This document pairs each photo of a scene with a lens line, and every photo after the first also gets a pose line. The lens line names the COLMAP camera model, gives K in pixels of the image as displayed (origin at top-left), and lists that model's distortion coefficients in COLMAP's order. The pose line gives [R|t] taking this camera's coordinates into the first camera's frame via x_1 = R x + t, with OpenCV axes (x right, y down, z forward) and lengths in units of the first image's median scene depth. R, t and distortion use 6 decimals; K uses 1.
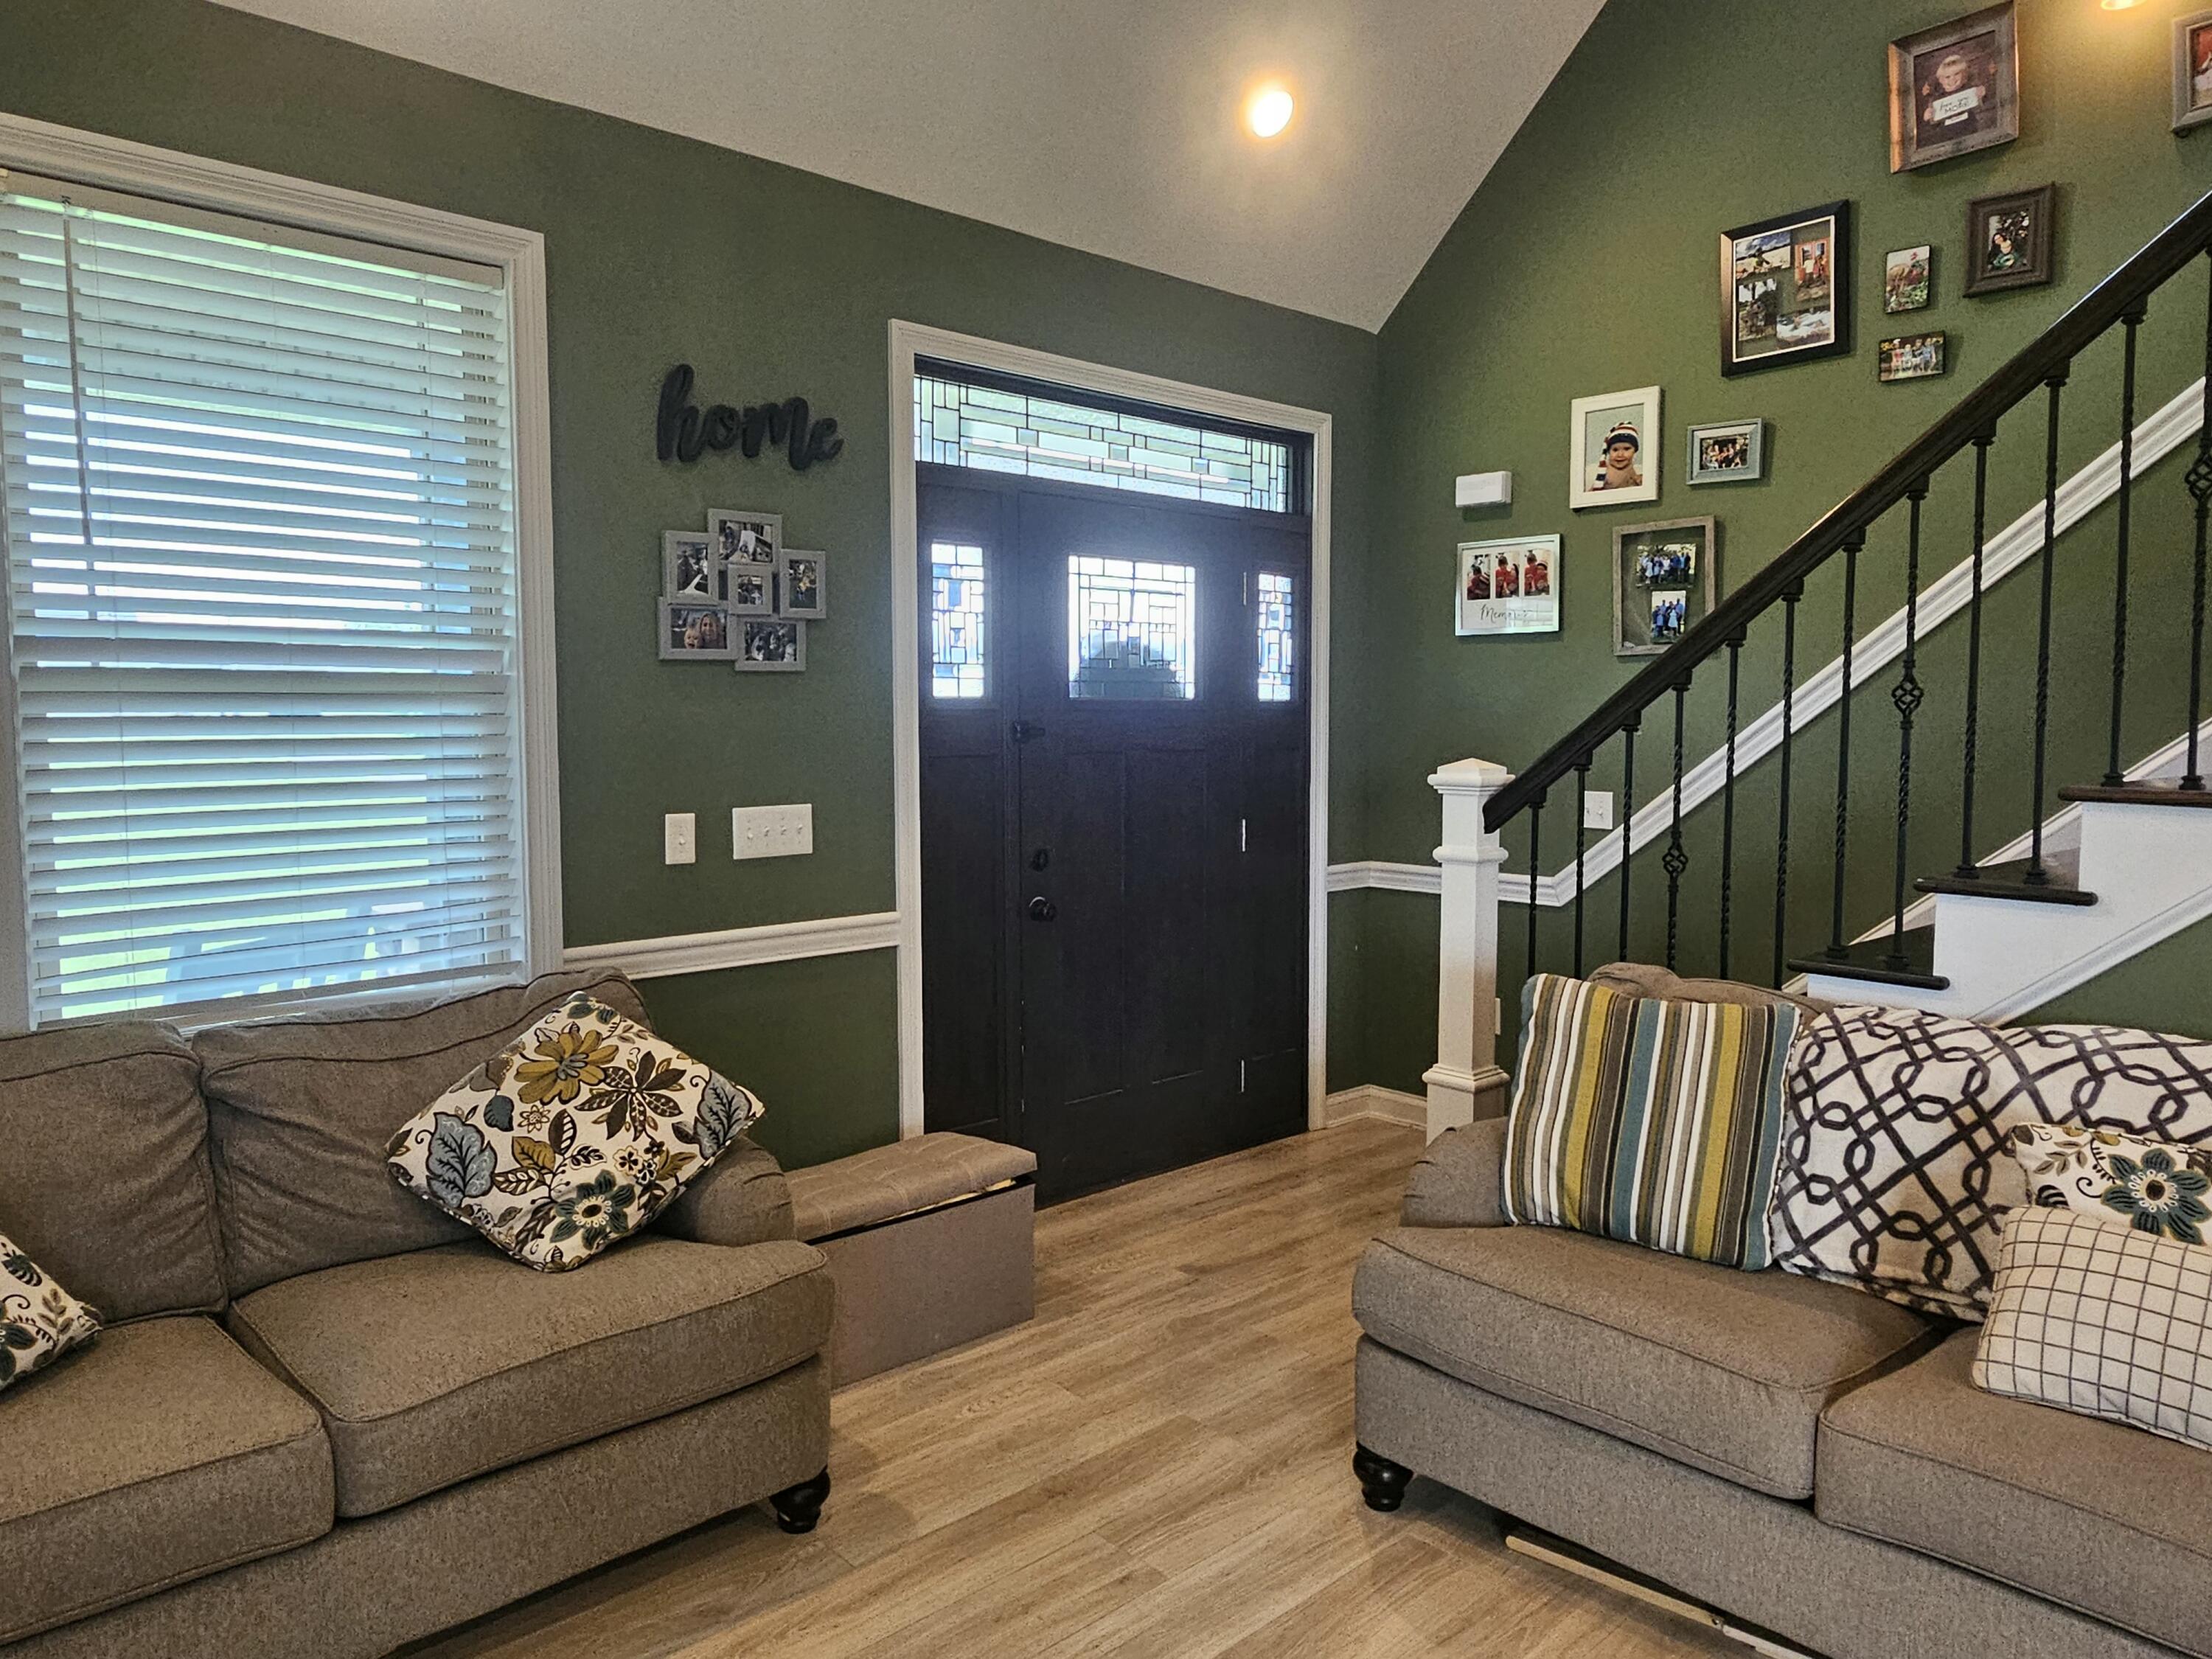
lens RADIAL K [[1462.5, 0, 1116.7], [0, 1462.5, 810.6], [0, 0, 1]] dist [-0.000912, -0.000766]
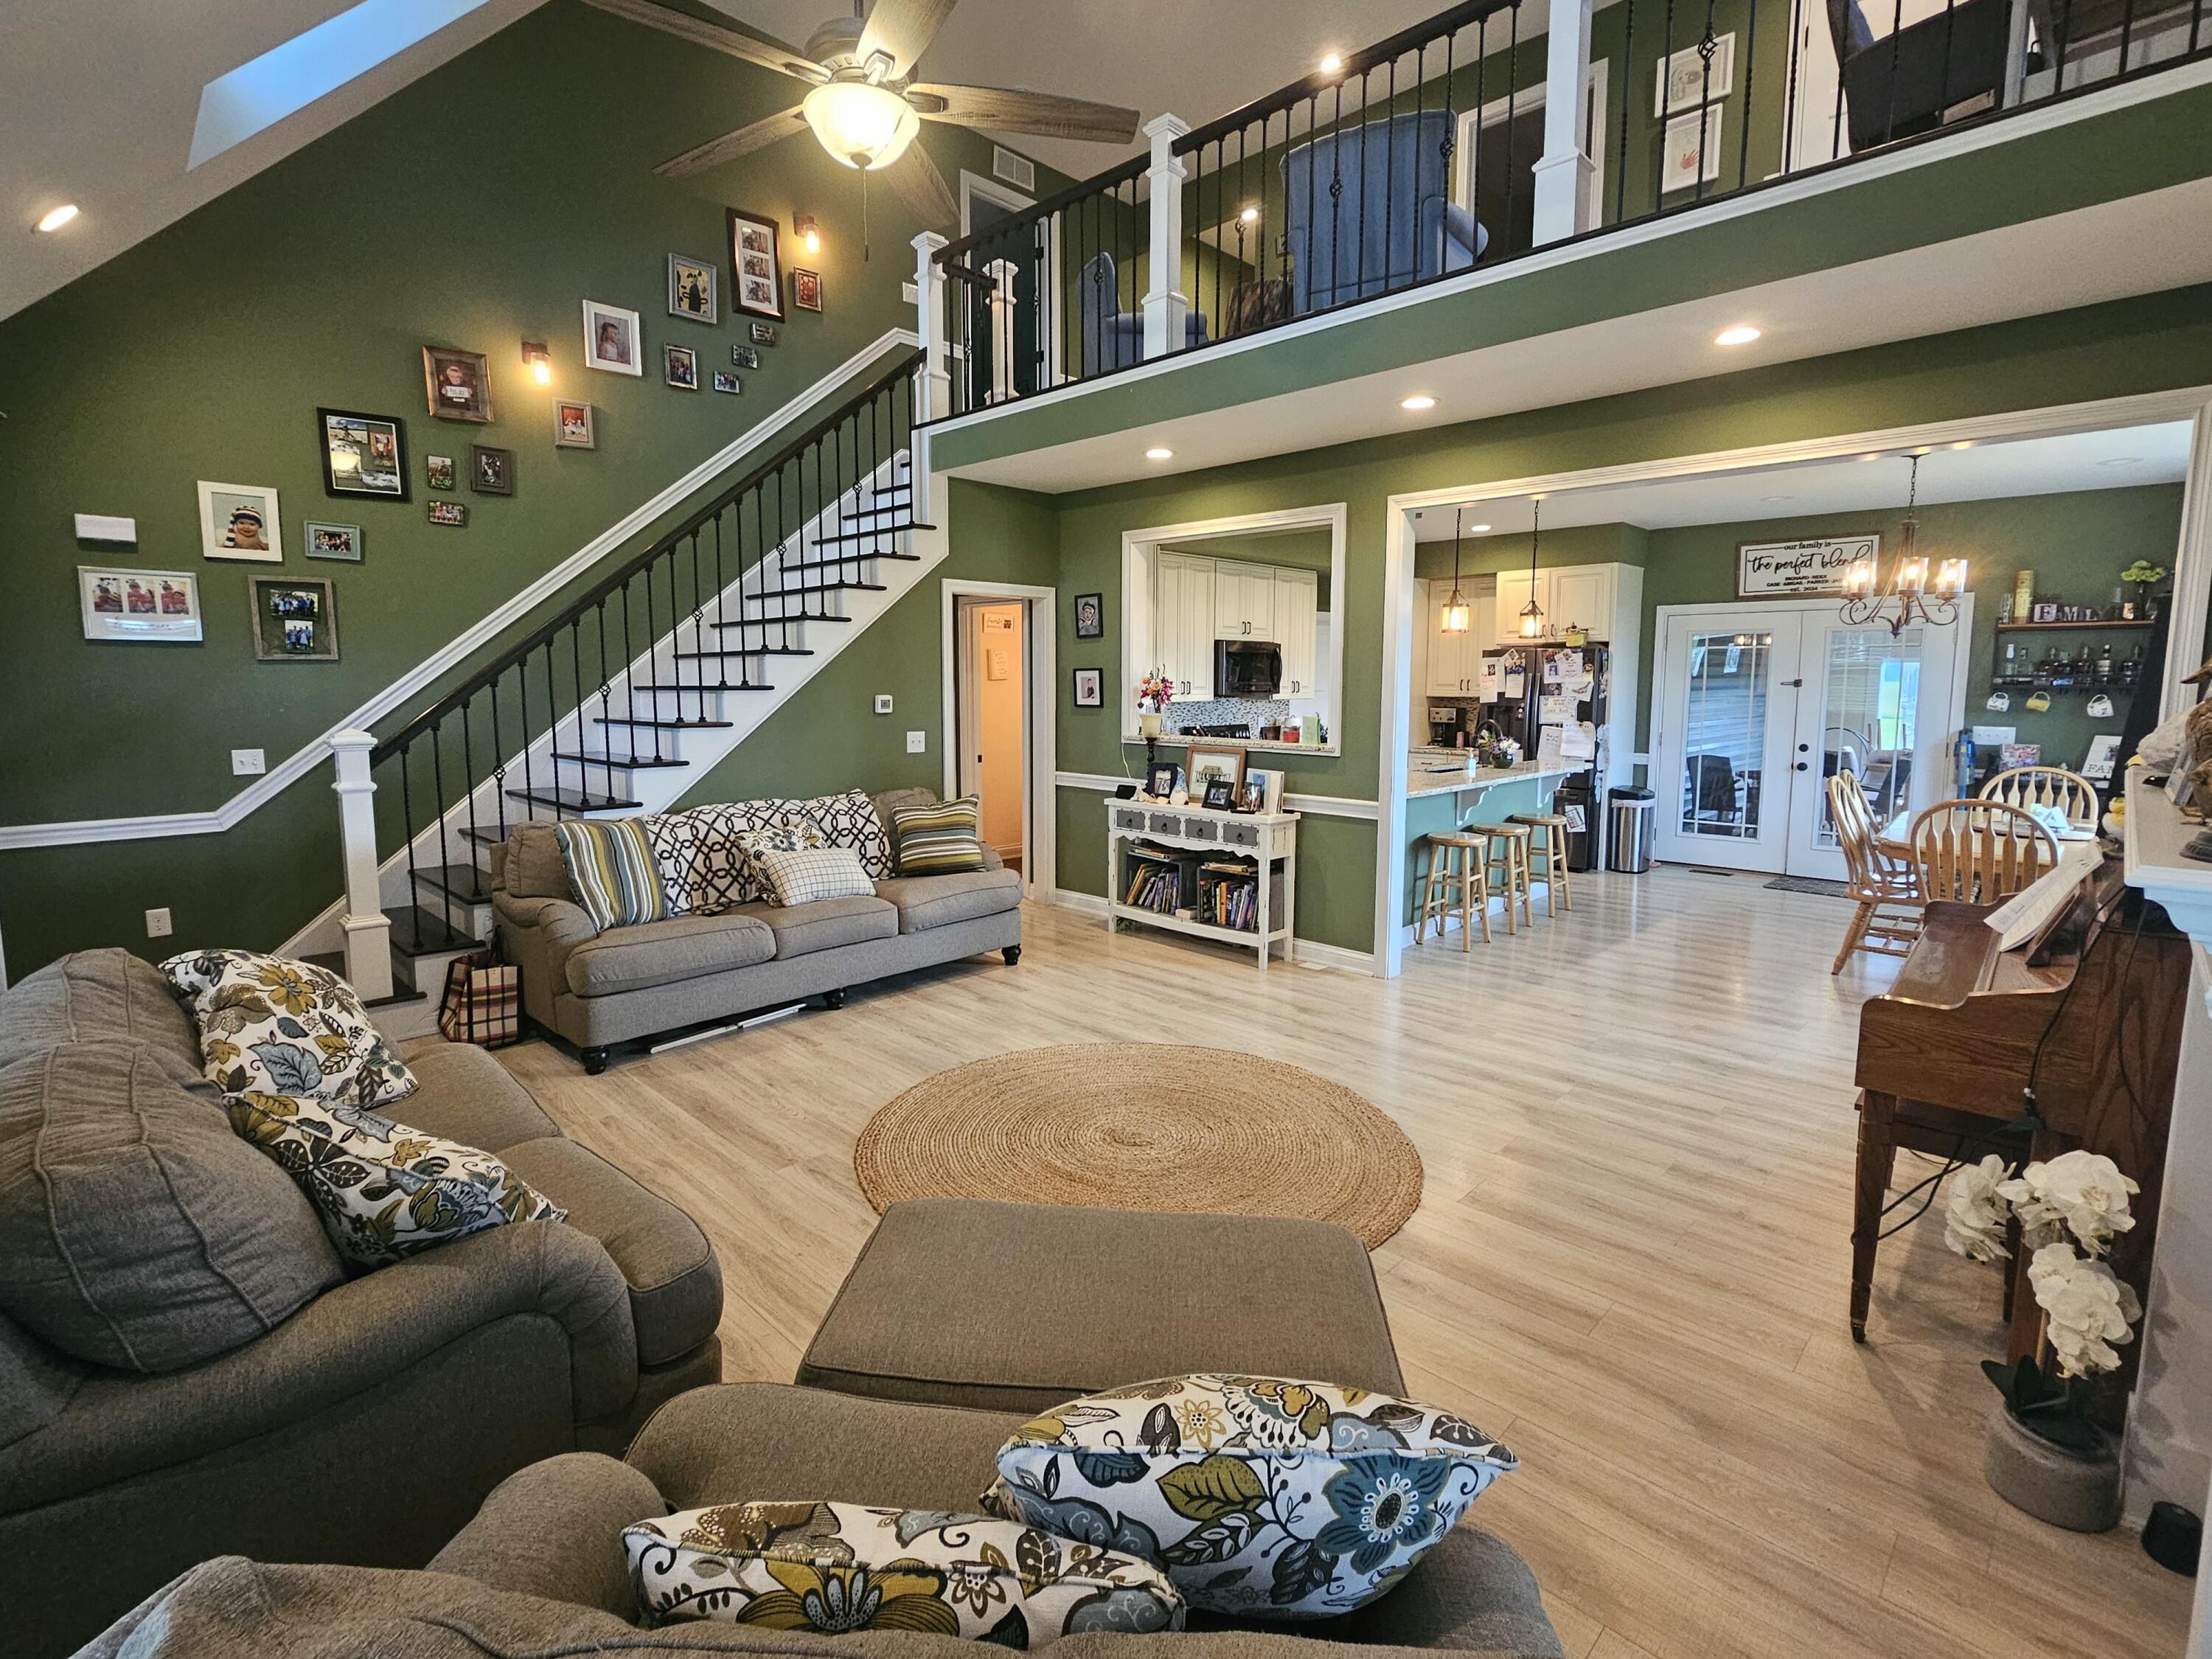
lens RADIAL K [[1037.0, 0, 1098.2], [0, 1037.0, 786.9], [0, 0, 1]] dist [0.001603, 0.000331]
pose [[-0.042228, -0.108037, 0.993250, -0.935460], [0.066778, 0.991608, 0.110697, -0.042665], [-0.996874, 0.071001, -0.034659, 0.206434]]
